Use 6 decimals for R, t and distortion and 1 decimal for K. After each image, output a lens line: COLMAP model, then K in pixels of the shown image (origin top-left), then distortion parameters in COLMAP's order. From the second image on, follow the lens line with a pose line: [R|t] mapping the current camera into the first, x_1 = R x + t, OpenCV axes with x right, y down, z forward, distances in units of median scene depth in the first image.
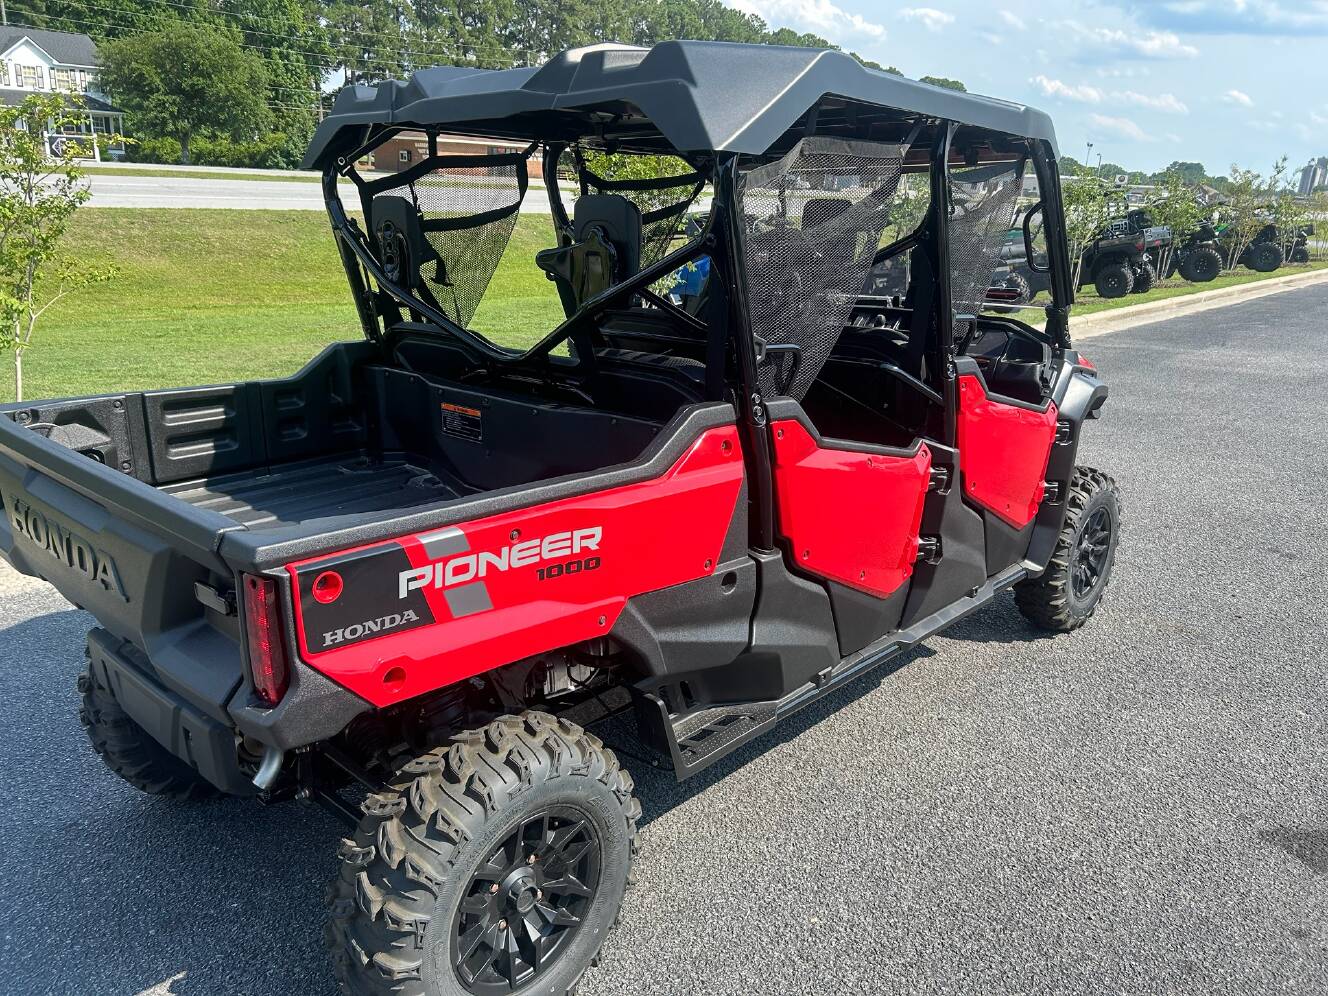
lens RADIAL K [[999.0, 0, 670.8], [0, 999.0, 483.4], [0, 0, 1]] dist [0.051874, -0.055516]
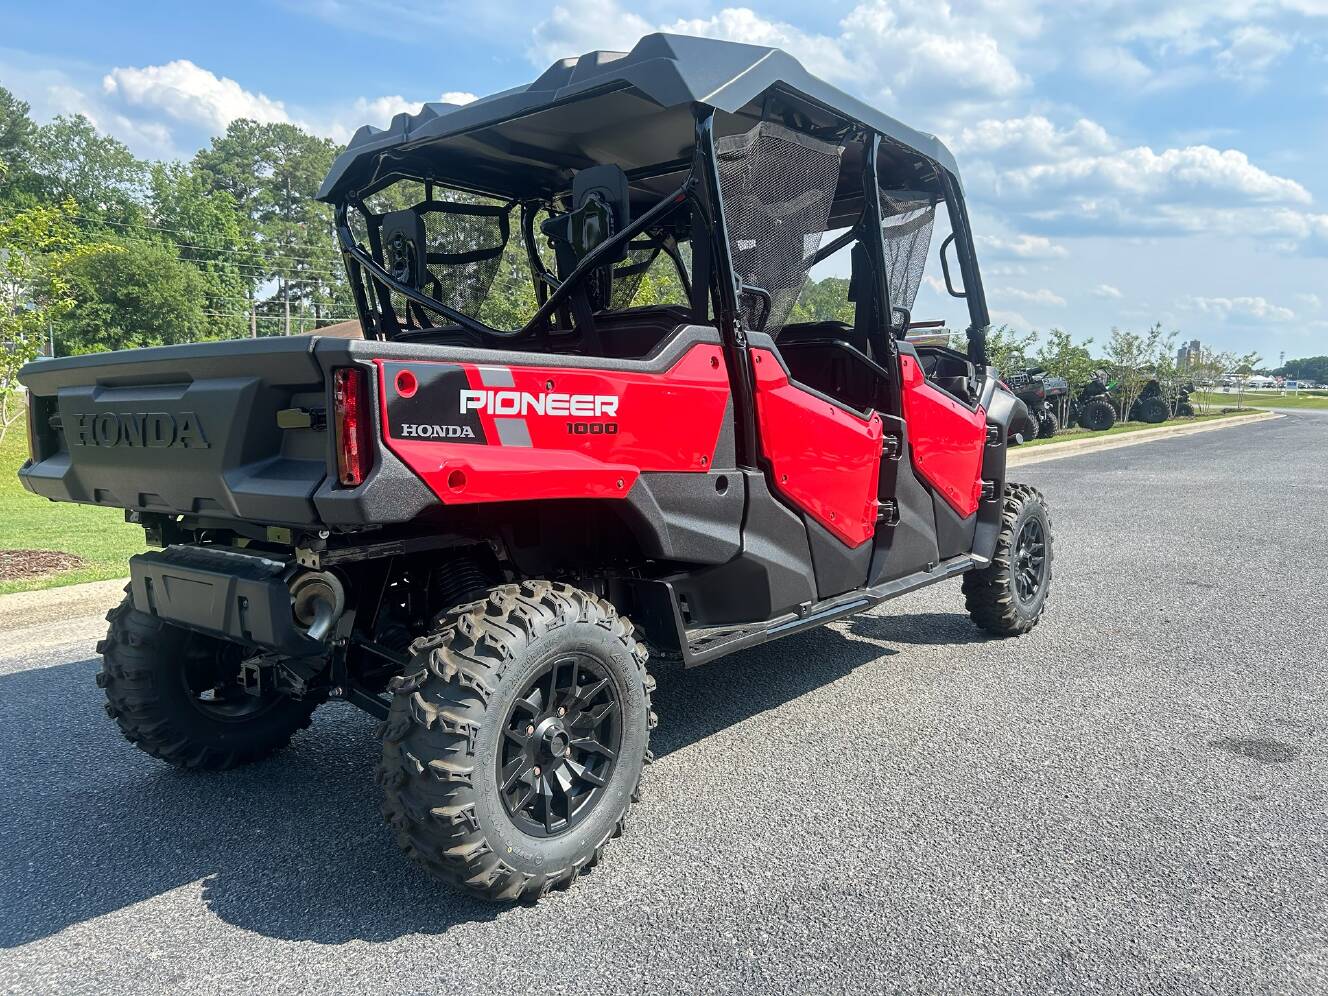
lens RADIAL K [[999.0, 0, 670.8], [0, 999.0, 483.4], [0, 0, 1]] dist [0.051874, -0.055516]
pose [[0.996764, -0.036308, 0.071722, -0.073947], [0.049130, 0.981318, -0.186013, 0.280411], [-0.063629, 0.188935, 0.979926, -0.096274]]
